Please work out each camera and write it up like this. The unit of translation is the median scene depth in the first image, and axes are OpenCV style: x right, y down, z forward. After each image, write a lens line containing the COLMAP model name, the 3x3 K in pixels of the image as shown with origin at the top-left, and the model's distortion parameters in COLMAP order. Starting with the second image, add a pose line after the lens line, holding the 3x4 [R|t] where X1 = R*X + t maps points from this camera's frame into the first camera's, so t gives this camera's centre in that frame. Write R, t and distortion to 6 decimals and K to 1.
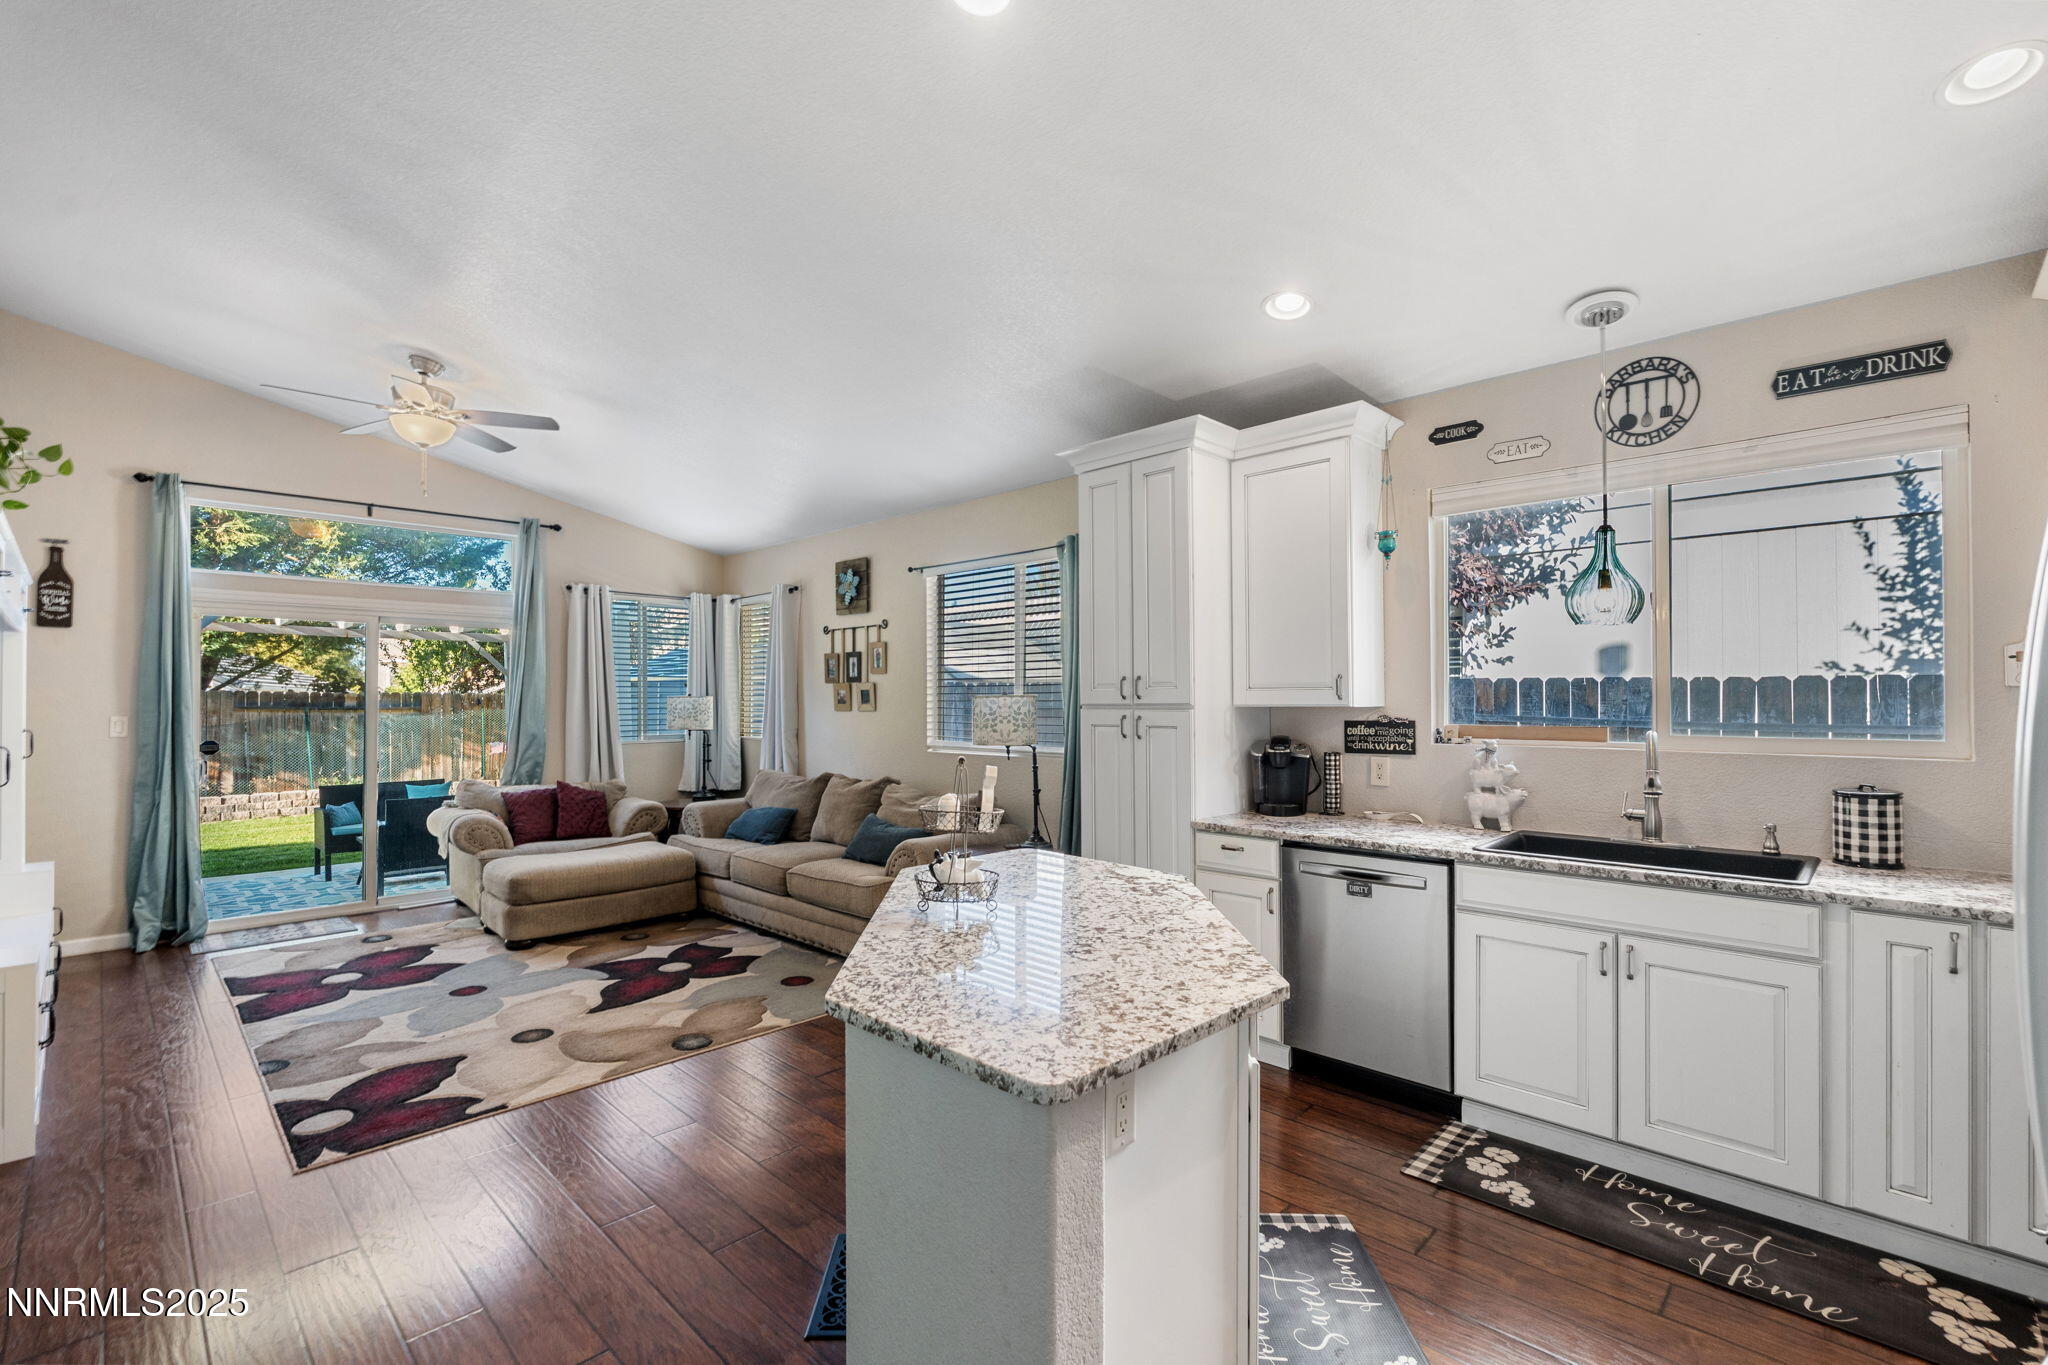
lens RADIAL K [[887.6, 0, 1013.7], [0, 887.6, 689.8], [0, 0, 1]] dist [-0.006812, -0.000149]
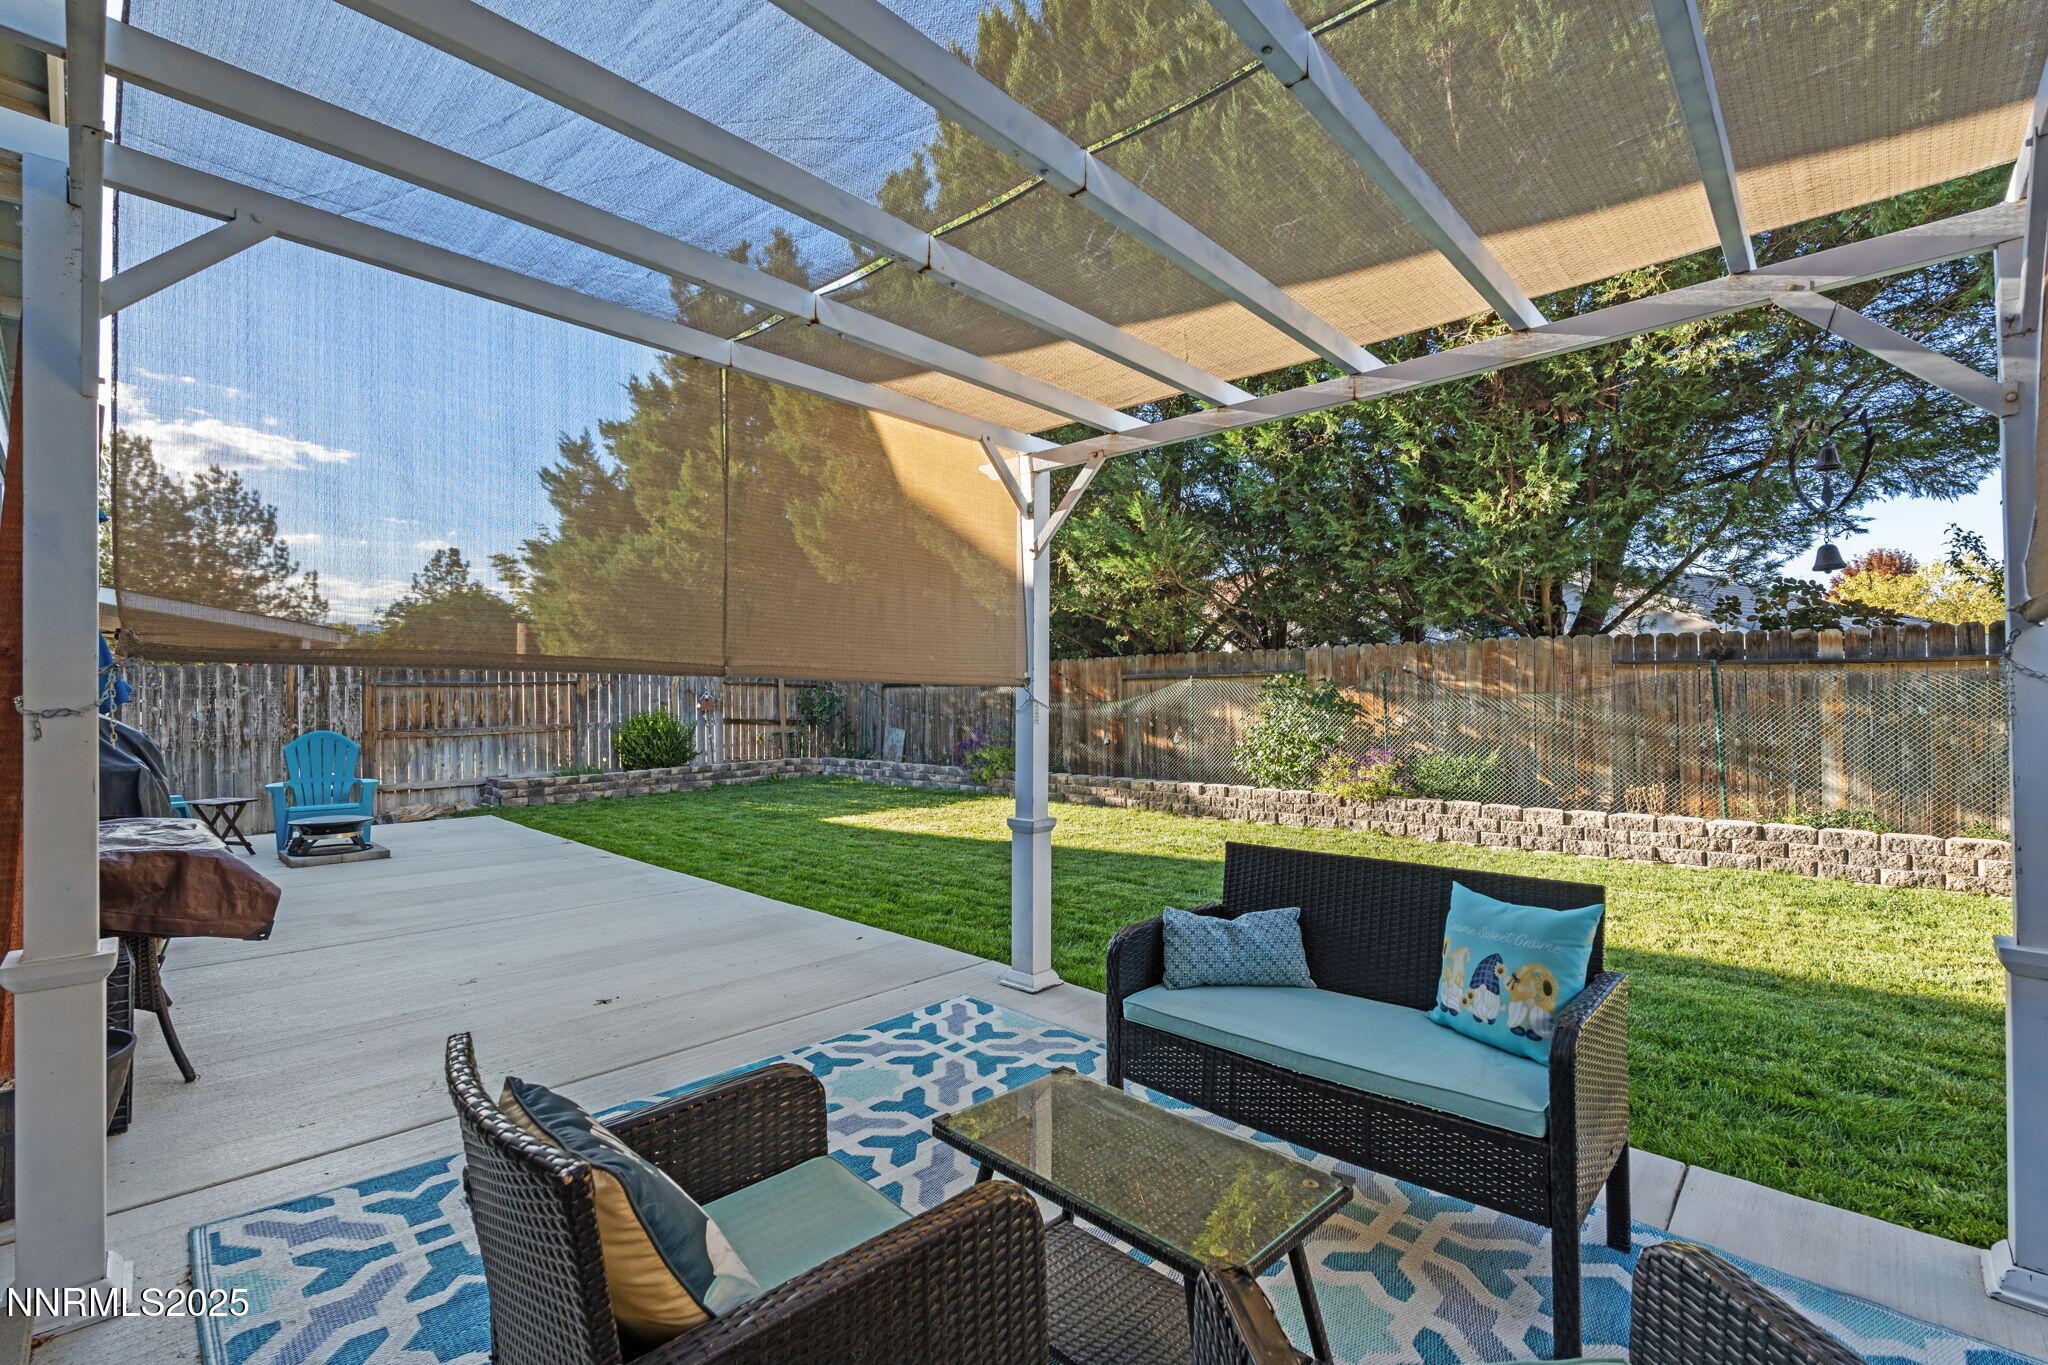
lens RADIAL K [[900.7, 0, 1013.4], [0, 900.7, 681.1], [0, 0, 1]] dist [-0.009227, 0.002325]
pose [[0.019891, -0.007558, -0.999774, -0.729161], [0.015654, 0.999851, -0.007248, 0.080062], [0.999680, -0.015506, 0.020006, 1.491499]]
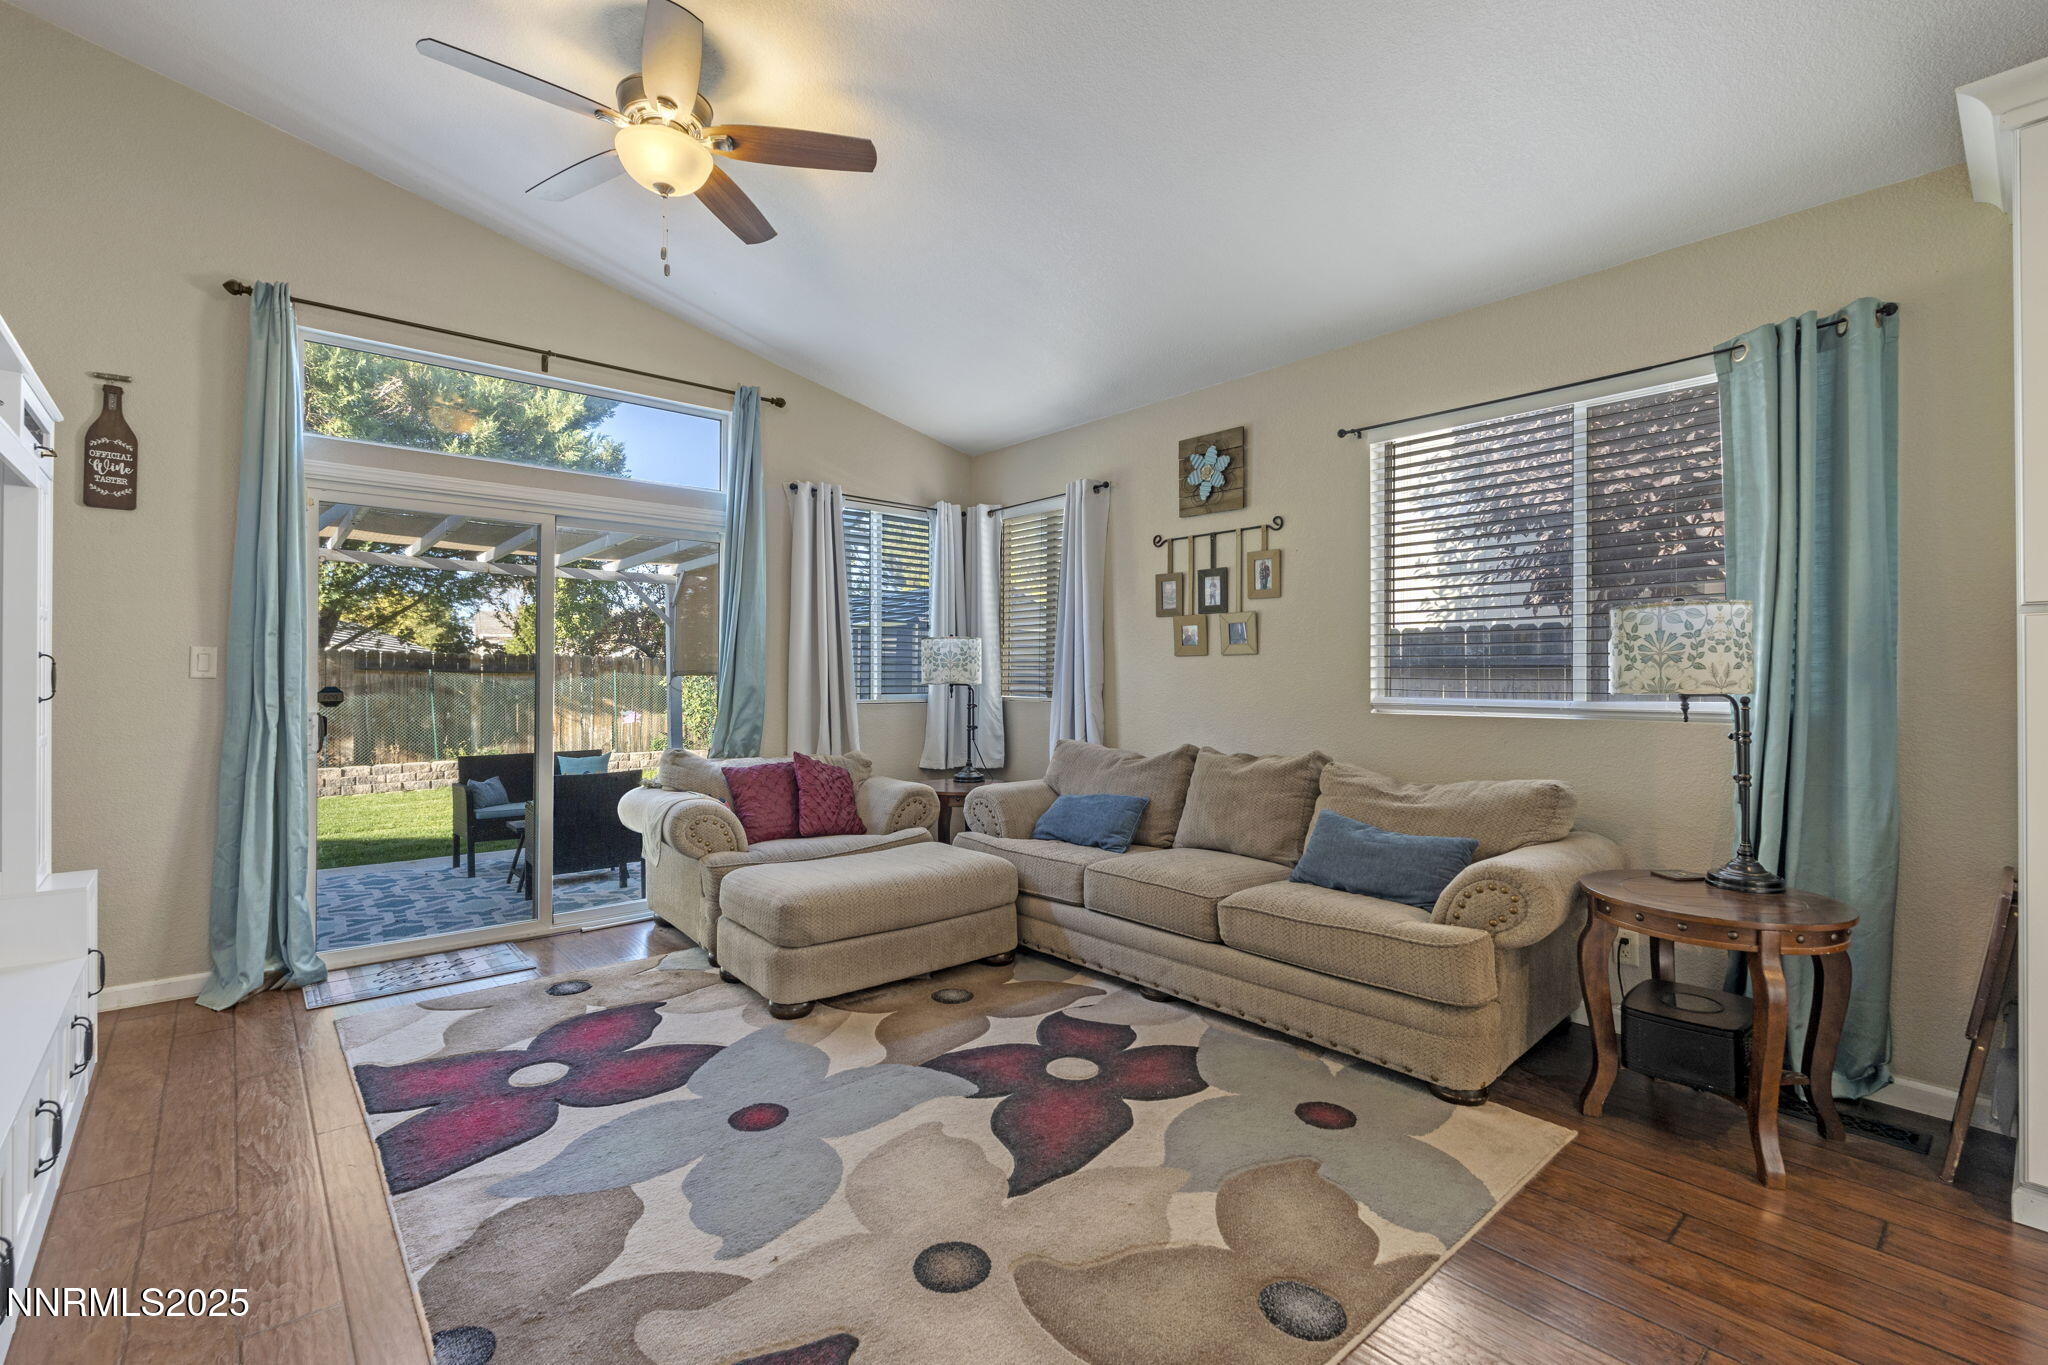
lens RADIAL K [[900.7, 0, 1016.9], [0, 900.7, 675.9], [0, 0, 1]] dist [-0.009227, 0.002325]
pose [[0.996476, 0.005442, -0.083706, -0.348034], [-0.004796, 0.999957, 0.007926, 0.044610], [0.083745, -0.007496, 0.996459, 0.379328]]
